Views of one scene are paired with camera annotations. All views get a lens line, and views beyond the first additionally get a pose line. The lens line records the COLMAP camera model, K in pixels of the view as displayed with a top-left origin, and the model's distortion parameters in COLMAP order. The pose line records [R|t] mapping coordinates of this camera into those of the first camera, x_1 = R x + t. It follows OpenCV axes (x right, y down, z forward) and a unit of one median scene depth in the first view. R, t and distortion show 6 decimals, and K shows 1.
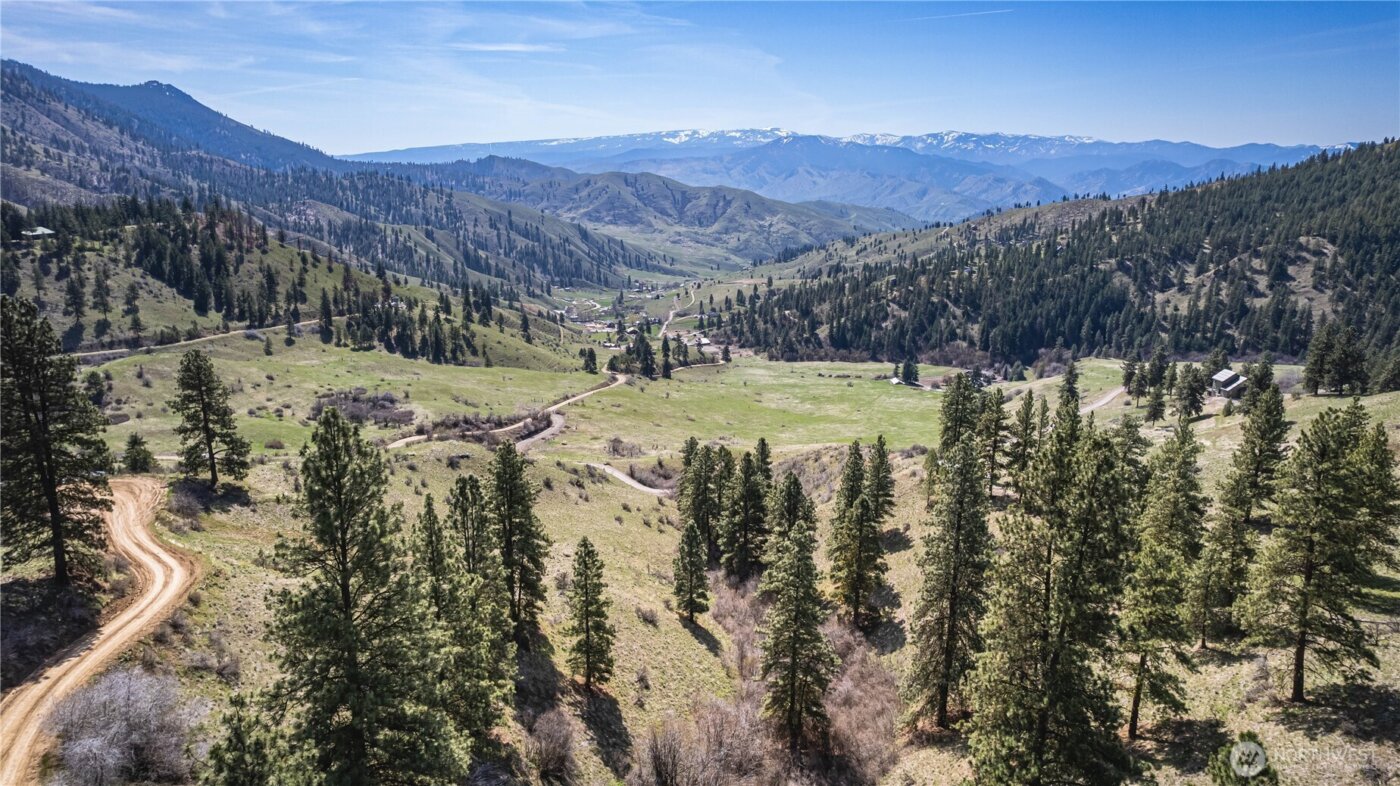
lens RADIAL K [[898.0, 0, 701.5], [0, 898.0, 405.1], [0, 0, 1]] dist [-0.077504, 0.088328]
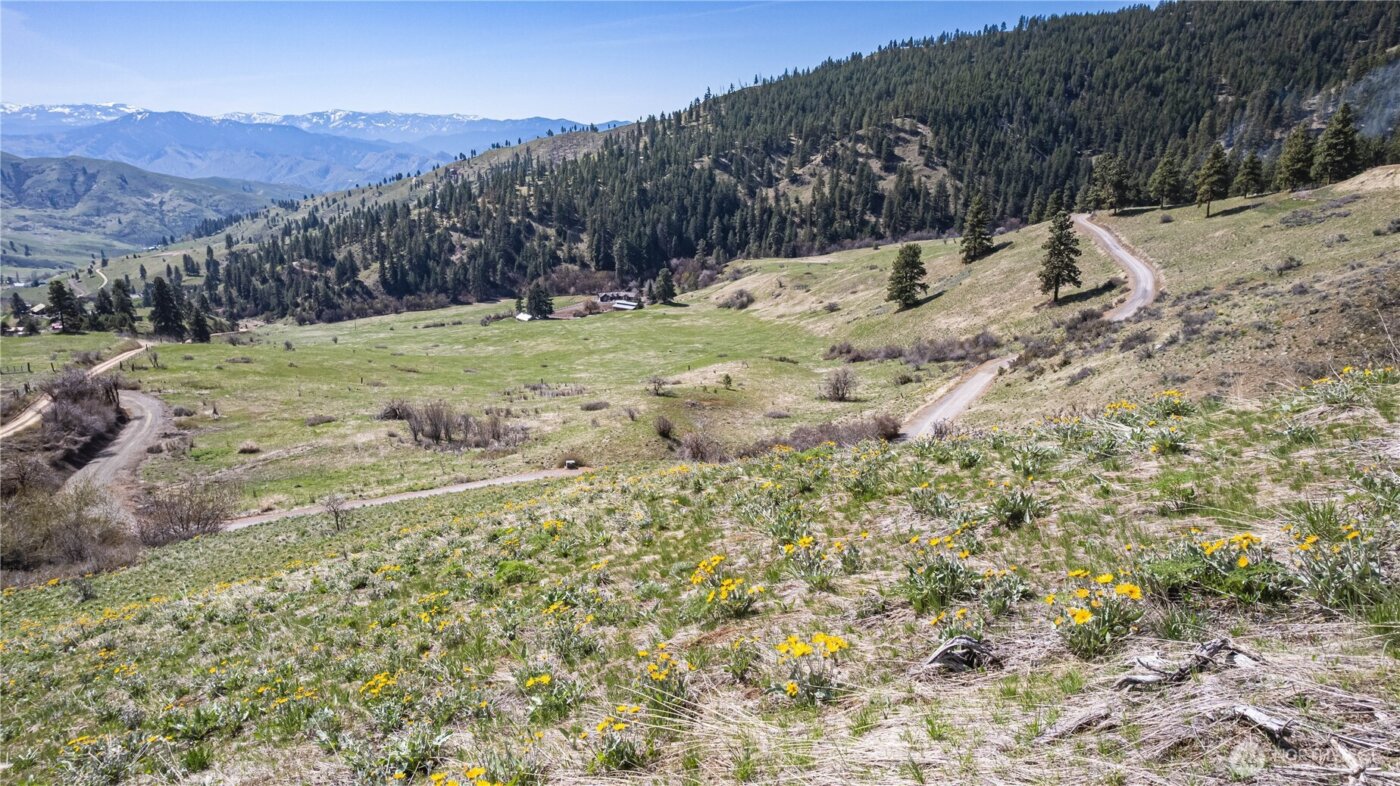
lens RADIAL K [[898.0, 0, 698.3], [0, 898.0, 404.2], [0, 0, 1]] dist [-0.077504, 0.088328]
pose [[0.803452, -0.170596, 0.570405, -0.076447], [0.160583, 0.984657, 0.068298, 0.012359], [-0.573305, 0.036723, 0.818519, 0.260708]]
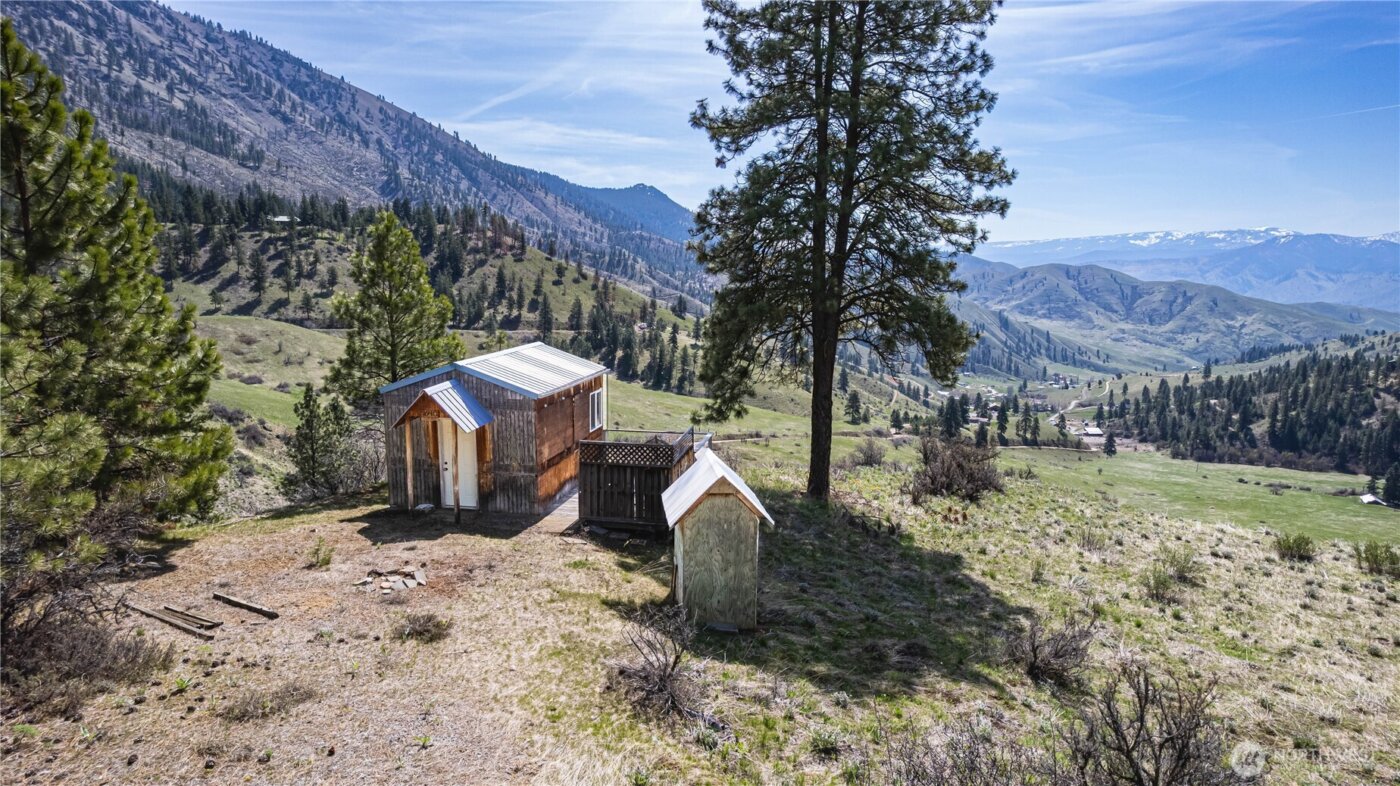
lens RADIAL K [[898.0, 0, 700.8], [0, 898.0, 400.6], [0, 0, 1]] dist [-0.077504, 0.088328]
pose [[0.883040, 0.074275, -0.463382, 0.065280], [-0.127218, 0.988310, -0.084017, 0.014141], [0.451725, 0.133141, 0.882167, 0.169218]]
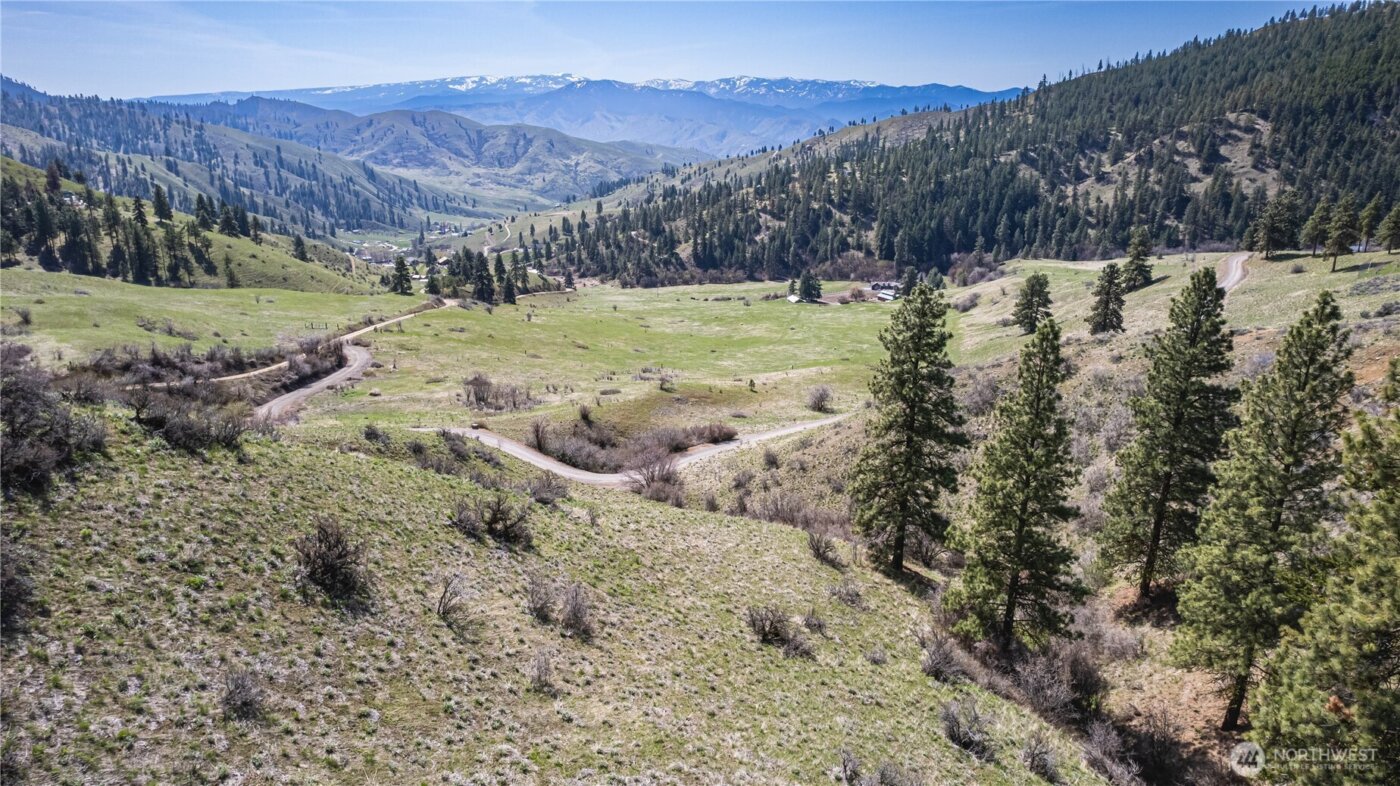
lens RADIAL K [[898.0, 0, 700.9], [0, 898.0, 403.4], [0, 0, 1]] dist [-0.077504, 0.088328]
pose [[0.975661, -0.072169, 0.207067, -0.030236], [0.061456, 0.996439, 0.057720, 0.011827], [-0.210496, -0.043590, 0.976622, 0.181481]]
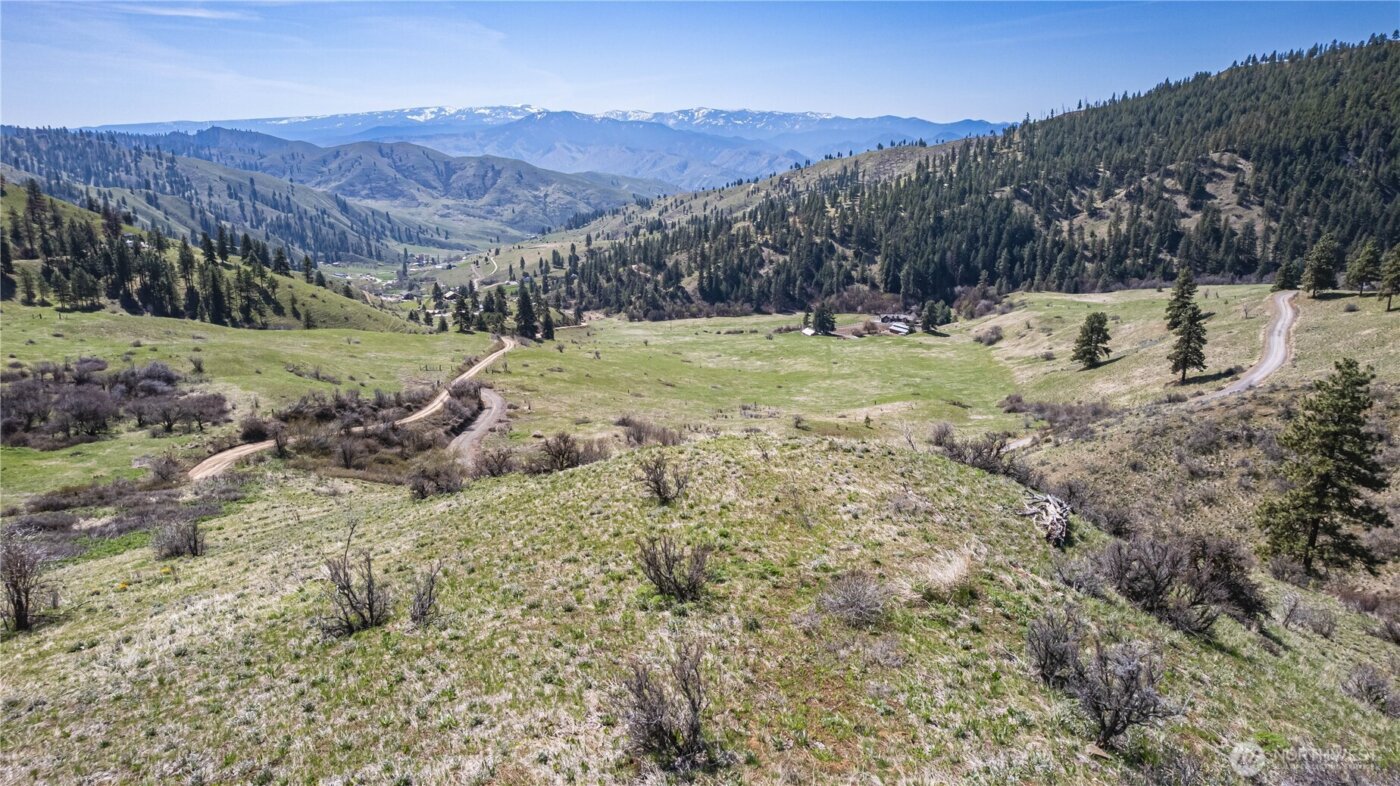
lens RADIAL K [[898.0, 0, 700.5], [0, 898.0, 399.7], [0, 0, 1]] dist [-0.077504, 0.088328]
pose [[0.964721, -0.074834, 0.252416, -0.074224], [0.070765, 0.997175, 0.025175, 0.005894], [-0.253587, -0.006424, 0.967291, 0.179298]]
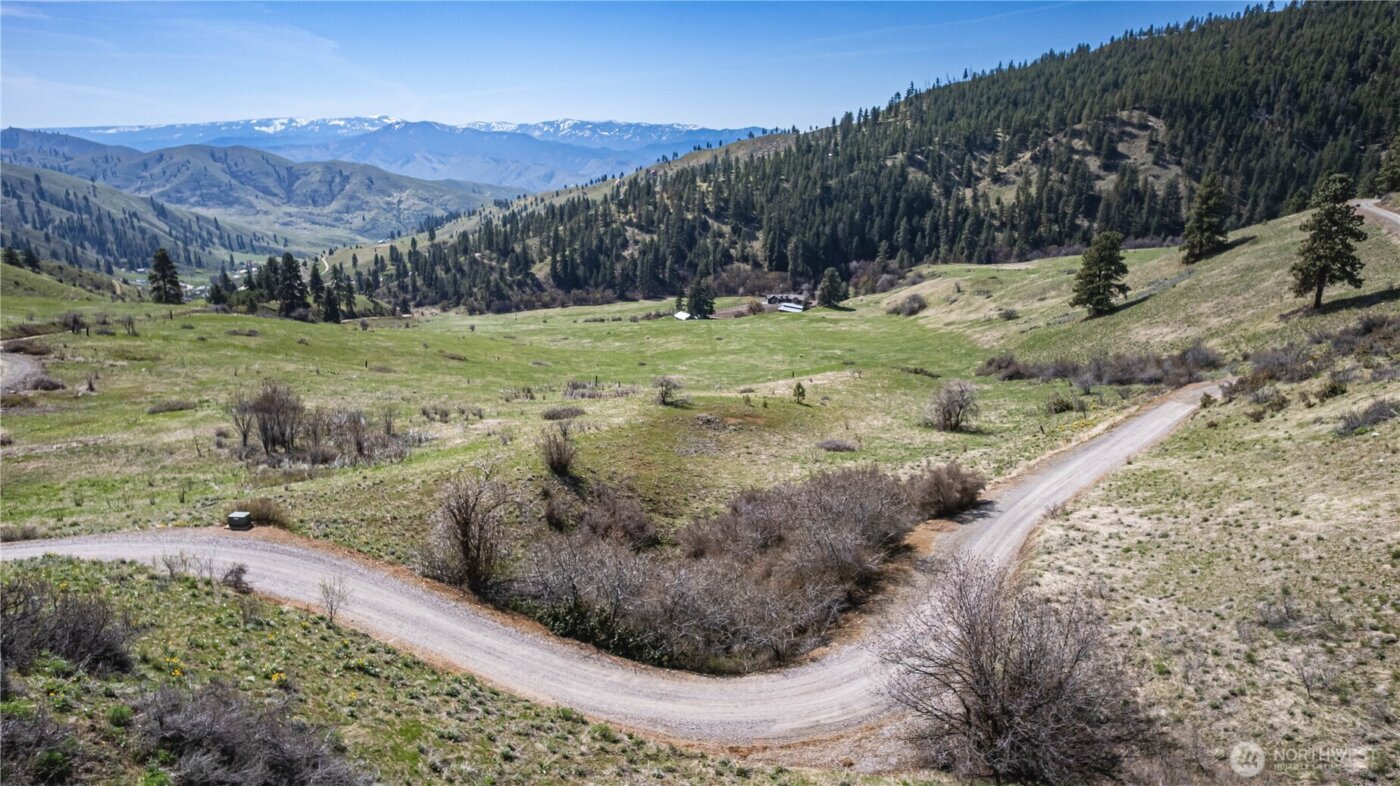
lens RADIAL K [[898.0, 0, 700.4], [0, 898.0, 408.7], [0, 0, 1]] dist [-0.077504, 0.088328]
pose [[0.917722, -0.109001, 0.381976, -0.031644], [0.104378, 0.993994, 0.032872, 0.017638], [-0.383265, 0.009702, 0.923587, 0.290272]]
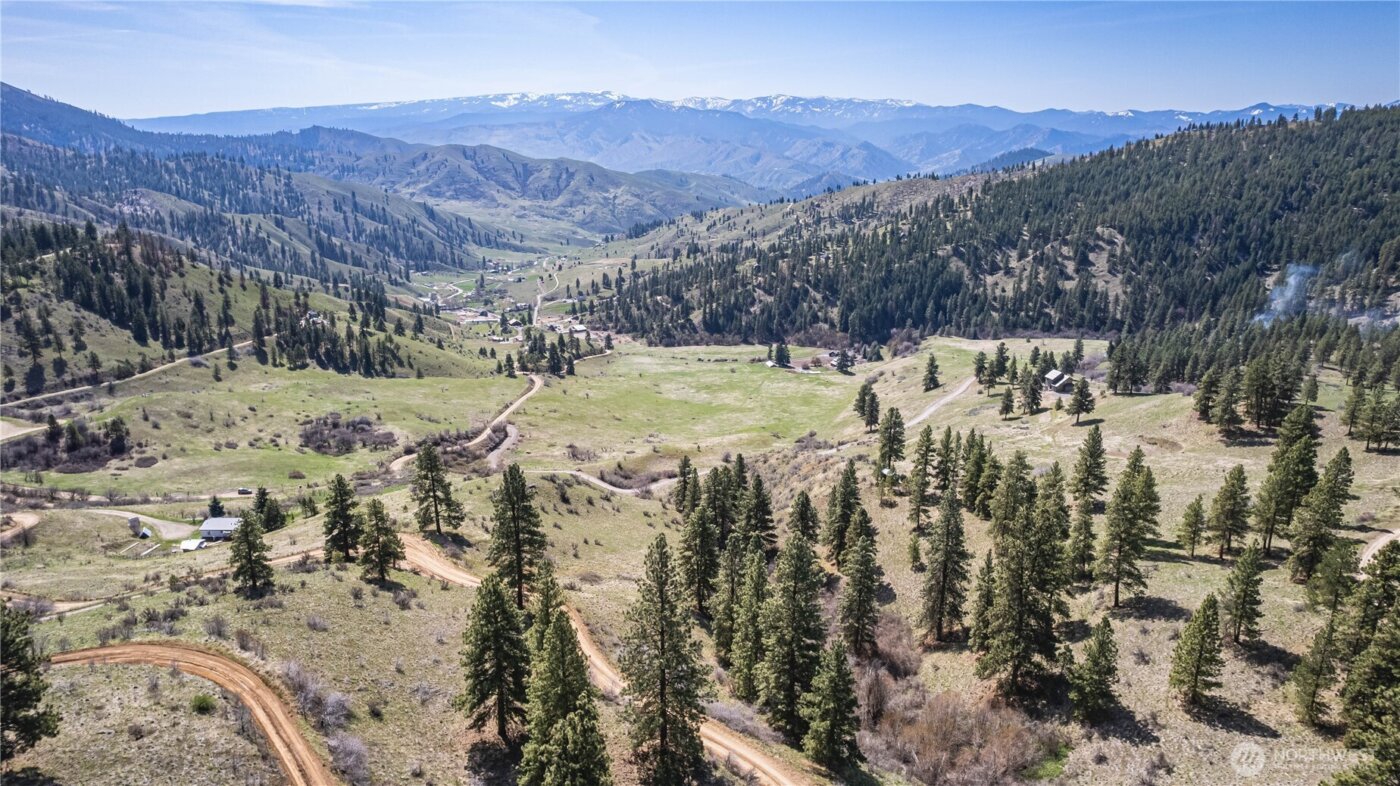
lens RADIAL K [[898.0, 0, 701.4], [0, 898.0, 406.4], [0, 0, 1]] dist [-0.077504, 0.088328]
pose [[0.983660, -0.054228, 0.171677, -0.049635], [0.047262, 0.997895, 0.044413, -0.022176], [-0.173724, -0.035573, 0.984152, -0.069485]]
